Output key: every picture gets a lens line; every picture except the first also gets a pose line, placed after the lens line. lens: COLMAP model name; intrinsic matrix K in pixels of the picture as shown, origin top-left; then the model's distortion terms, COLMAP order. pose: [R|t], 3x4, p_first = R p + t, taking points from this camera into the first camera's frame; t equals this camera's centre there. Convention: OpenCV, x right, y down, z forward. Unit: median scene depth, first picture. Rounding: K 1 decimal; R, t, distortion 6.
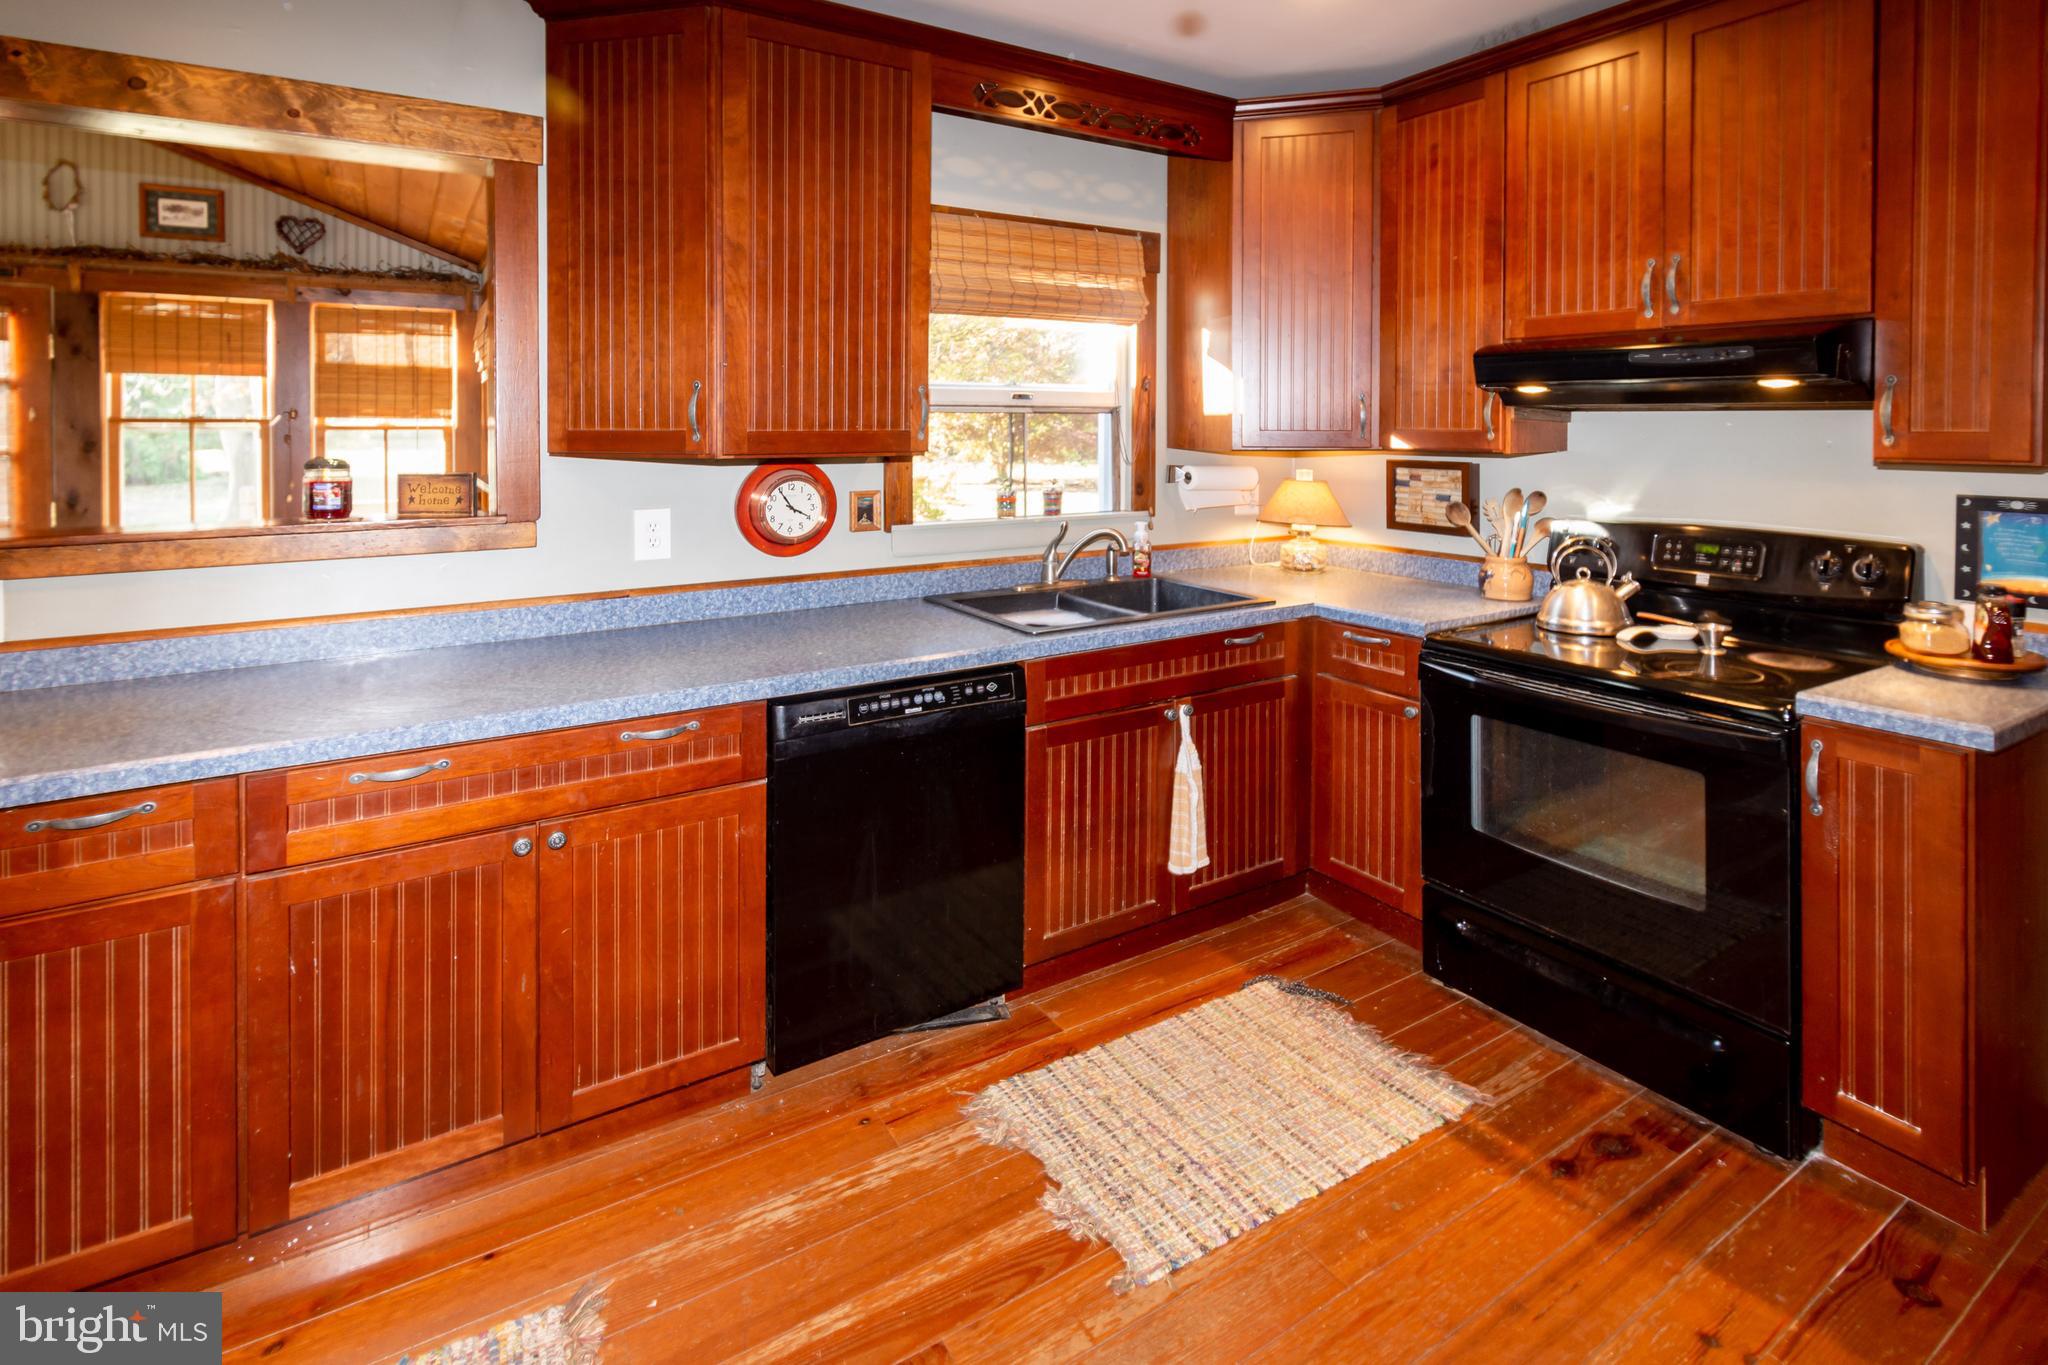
lens RADIAL K [[924.2, 0, 999.6], [0, 924.2, 433.8], [0, 0, 1]] dist [0.000174, 0.000223]
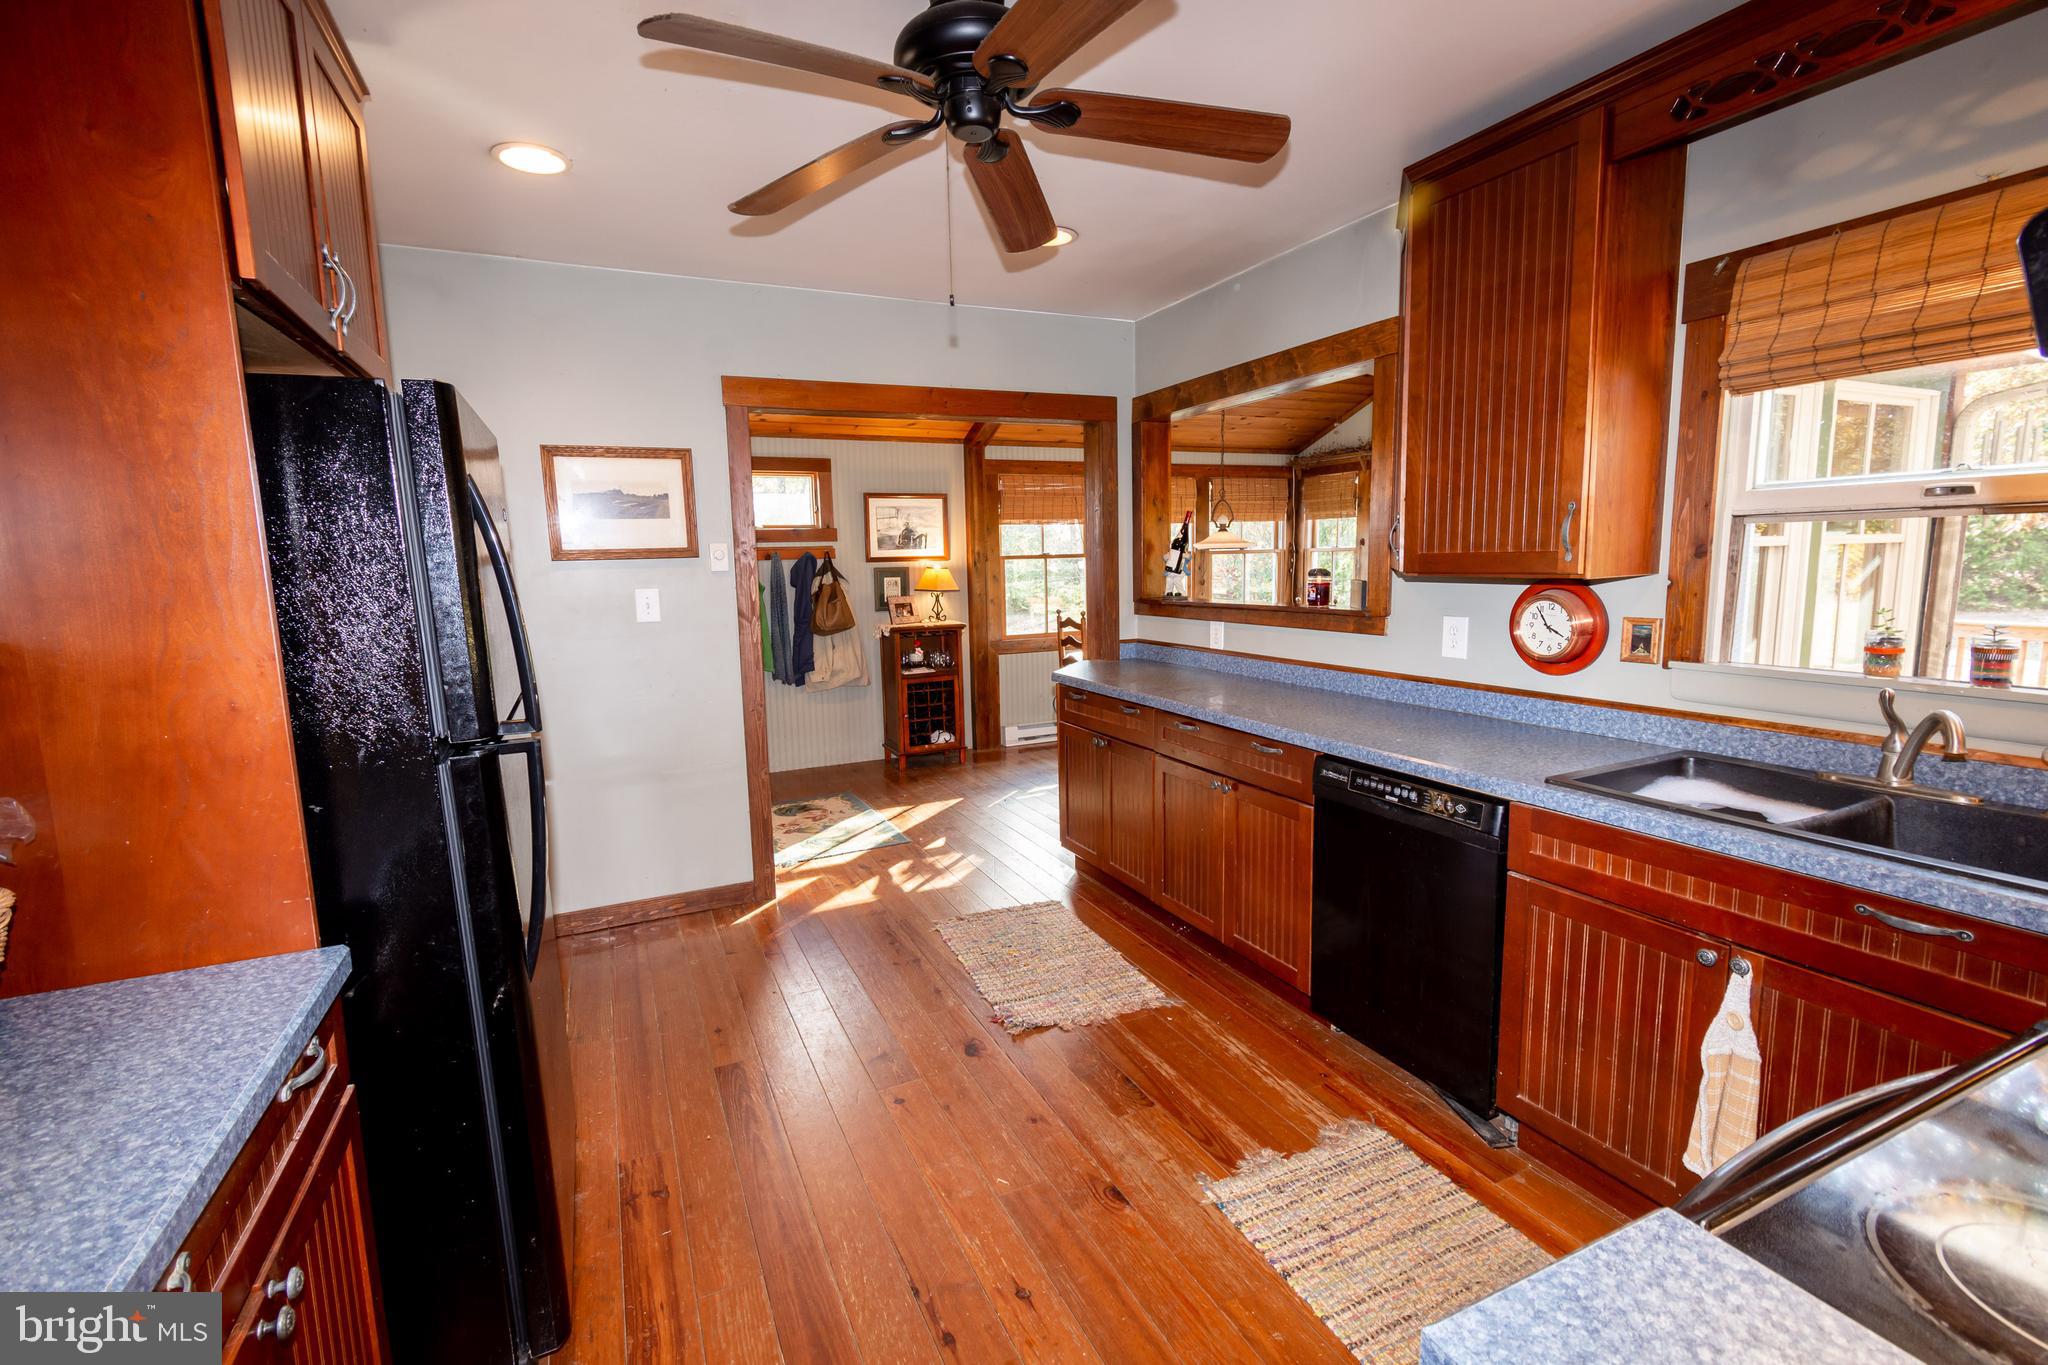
lens RADIAL K [[1028.0, 0, 1059.4], [0, 1028.0, 713.1], [0, 0, 1]] dist [-0.000825, -0.000362]
pose [[-0.099969, 0.150122, -0.983600, 1.138723], [0.011044, 0.988659, 0.149772, -0.002549], [0.994929, 0.004110, -0.100493, 0.683035]]
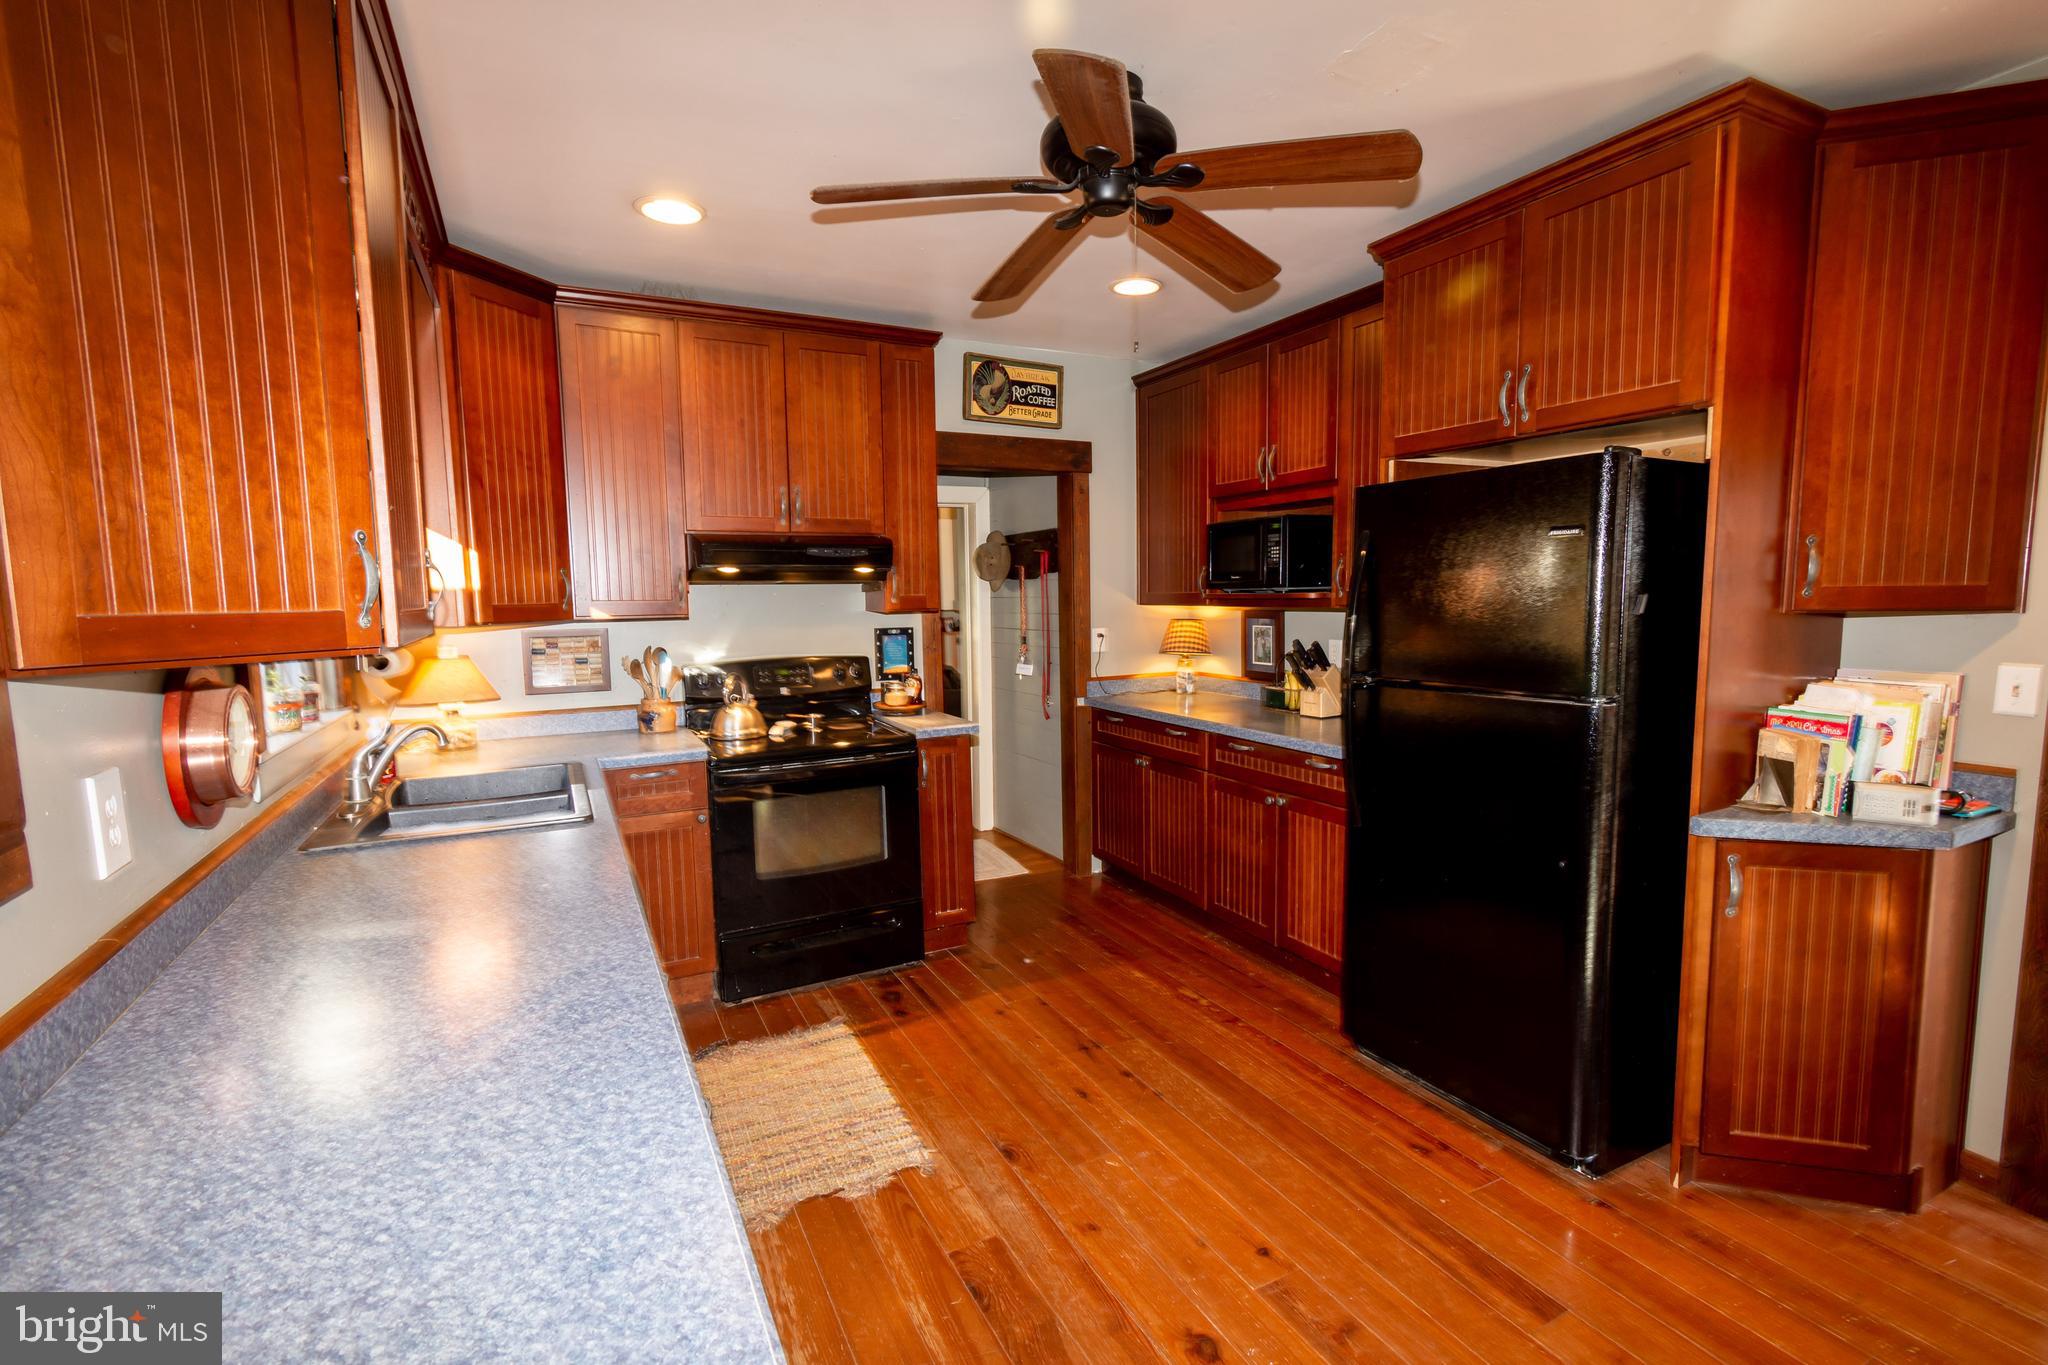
lens RADIAL K [[905.5, 0, 1027.4], [0, 905.5, 680.5], [0, 0, 1]] dist [0.001928, -0.000491]
pose [[0.104461, -0.099990, 0.989490, -0.889660], [0.025460, 0.994876, 0.097847, -0.005042], [-0.994203, 0.014971, 0.106471, 0.489433]]
